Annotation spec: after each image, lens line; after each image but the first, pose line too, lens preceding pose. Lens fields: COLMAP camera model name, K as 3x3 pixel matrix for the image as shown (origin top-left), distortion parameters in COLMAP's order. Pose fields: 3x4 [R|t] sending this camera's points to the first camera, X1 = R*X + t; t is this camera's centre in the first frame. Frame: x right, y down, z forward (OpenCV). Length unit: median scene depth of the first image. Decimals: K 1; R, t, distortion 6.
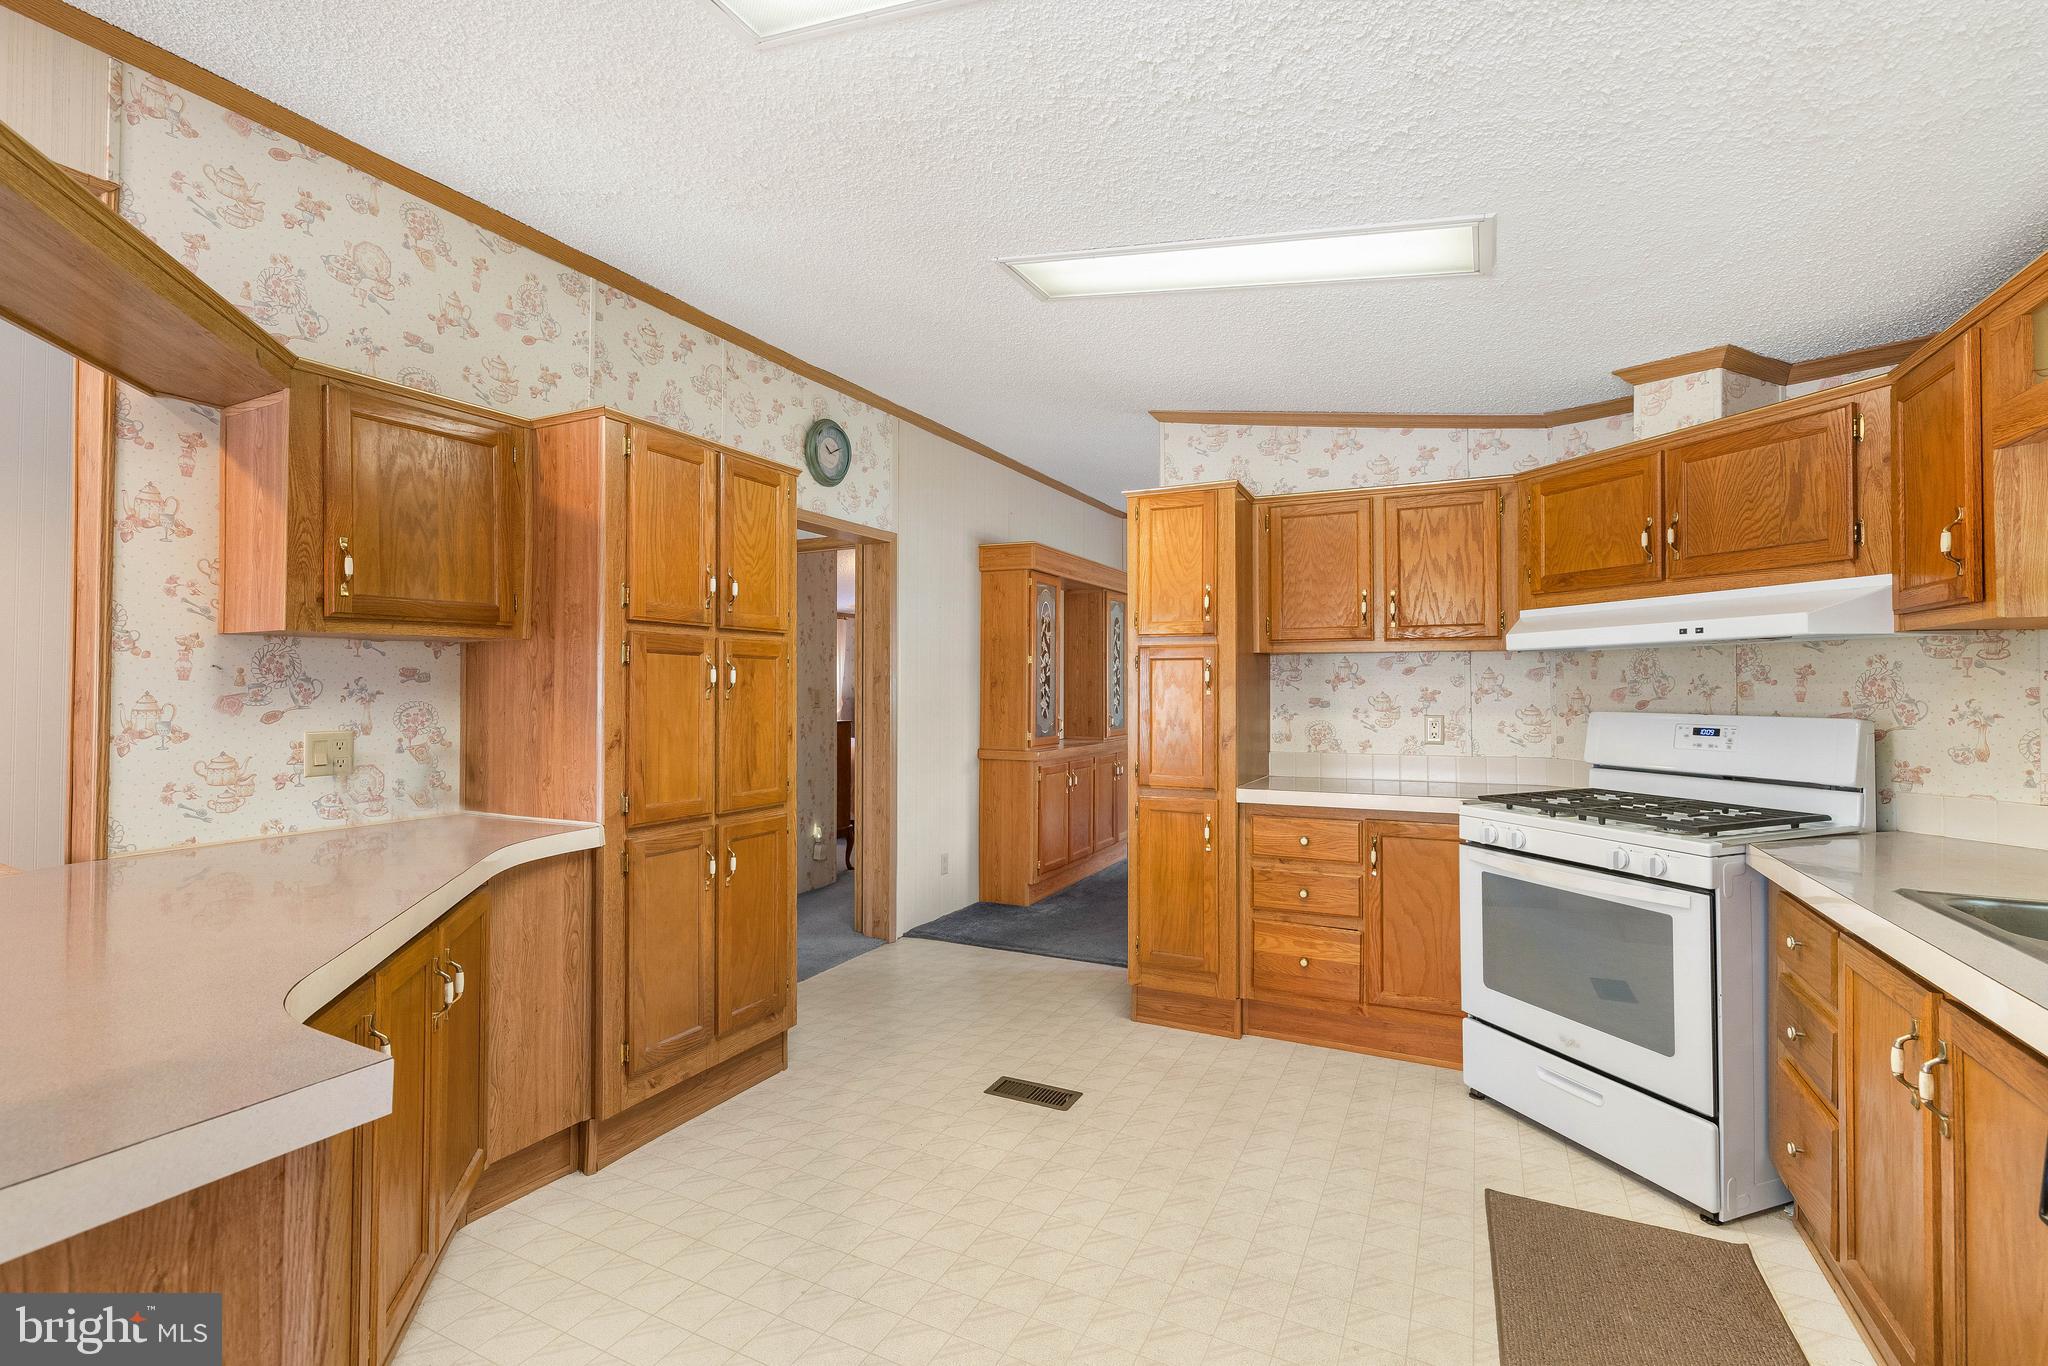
lens RADIAL K [[945.9, 0, 954.0], [0, 945.9, 677.3], [0, 0, 1]] dist [-0.004183, -0.000579]
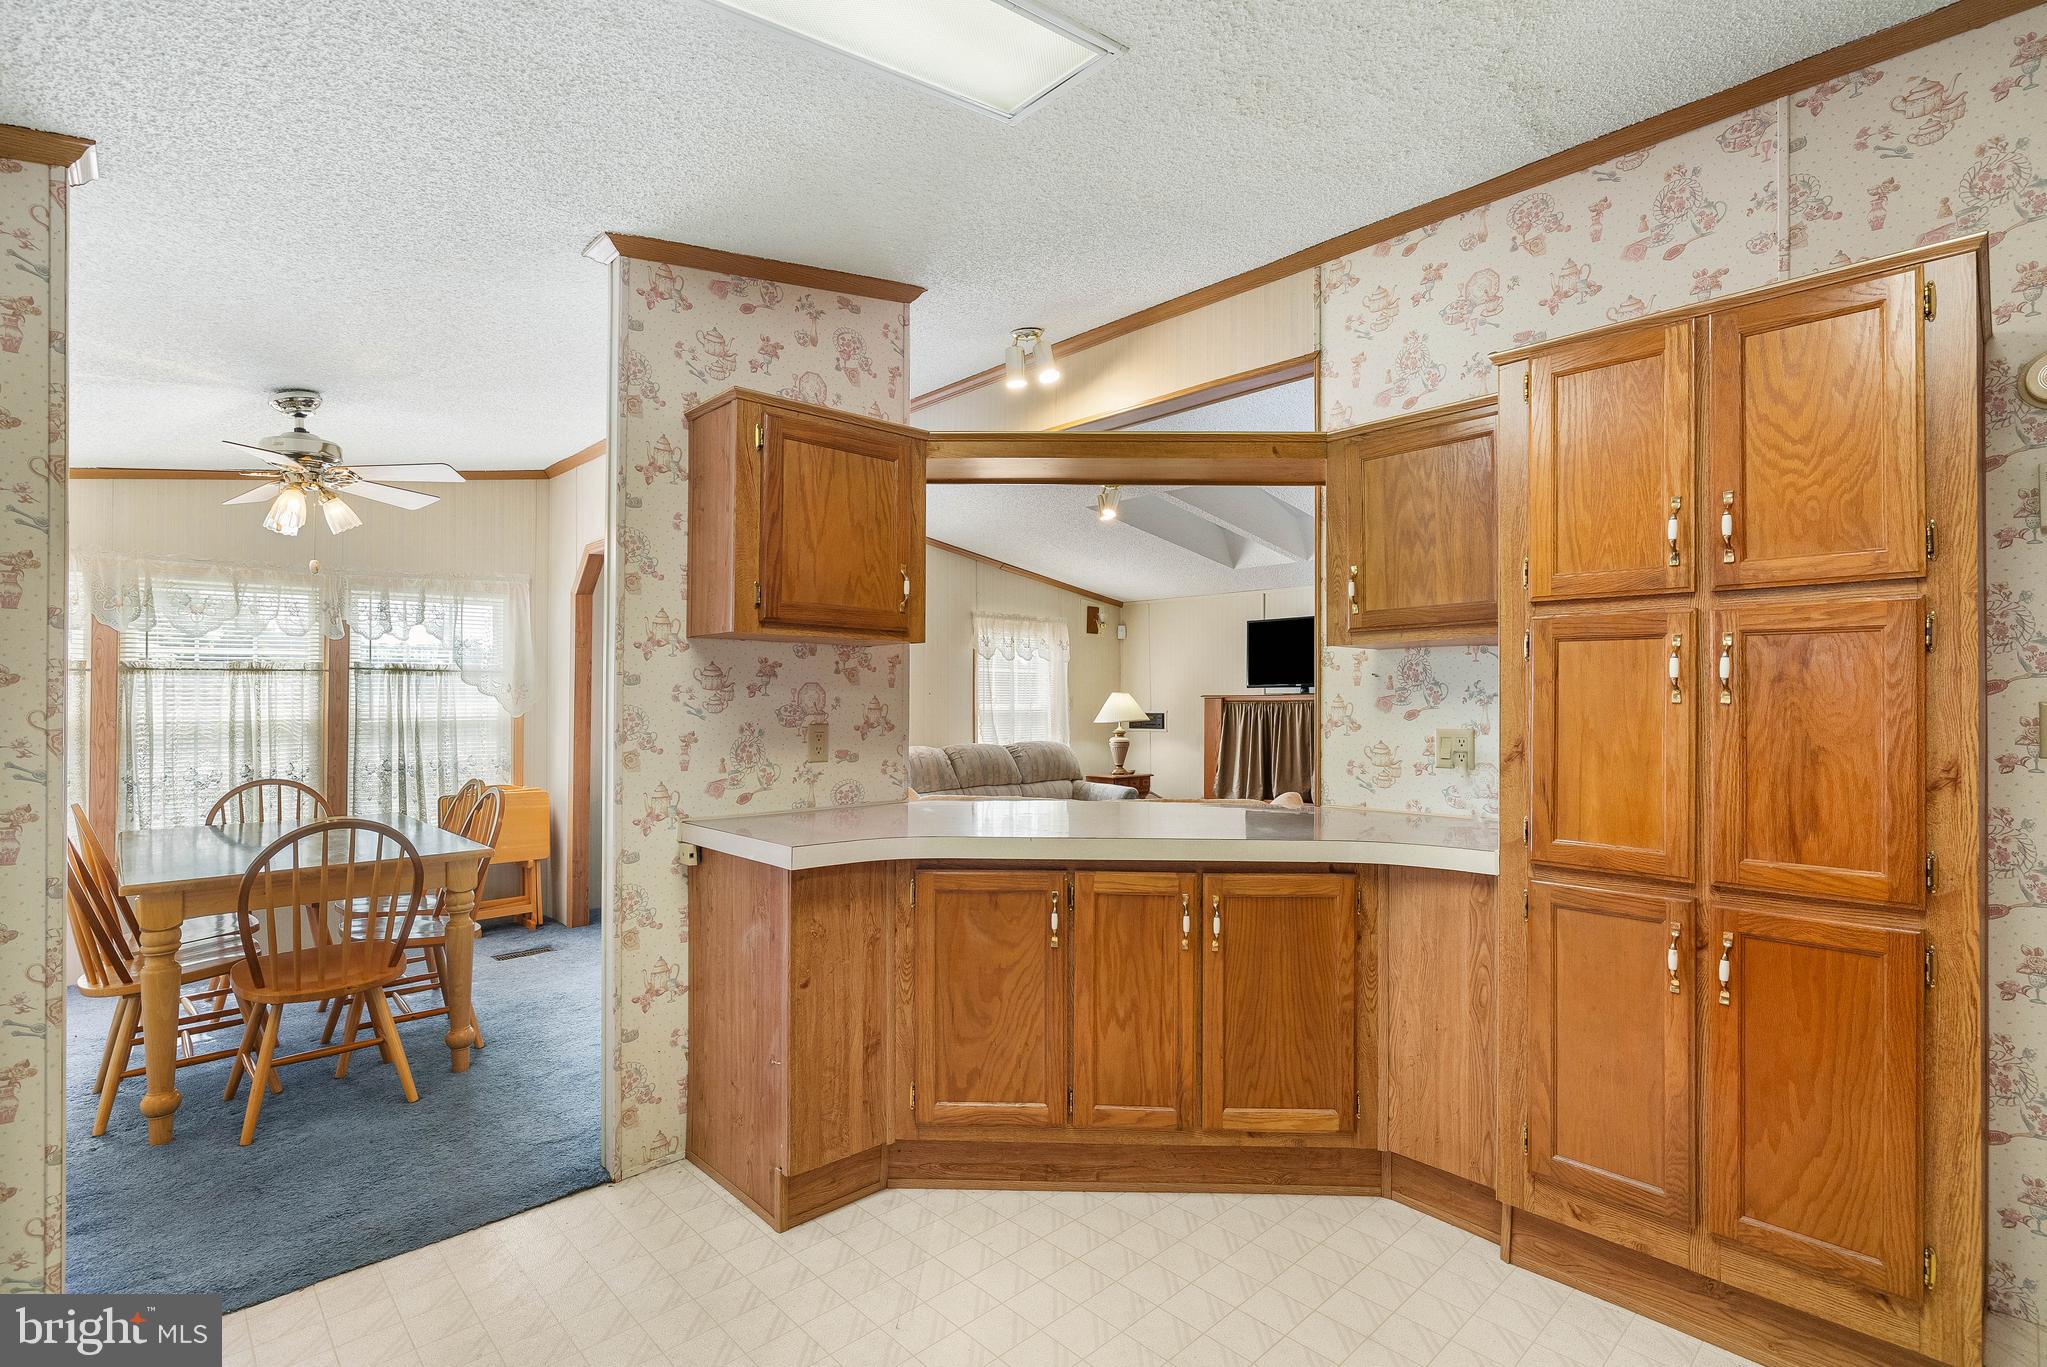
lens RADIAL K [[945.4, 0, 1034.4], [0, 945.4, 691.5], [0, 0, 1]] dist [-0.004183, -0.000579]
pose [[-0.296427, -0.007533, -0.955026, 0.562286], [0.011400, 0.999870, -0.011425, 0.019587], [0.954987, -0.014274, -0.296303, 0.865983]]
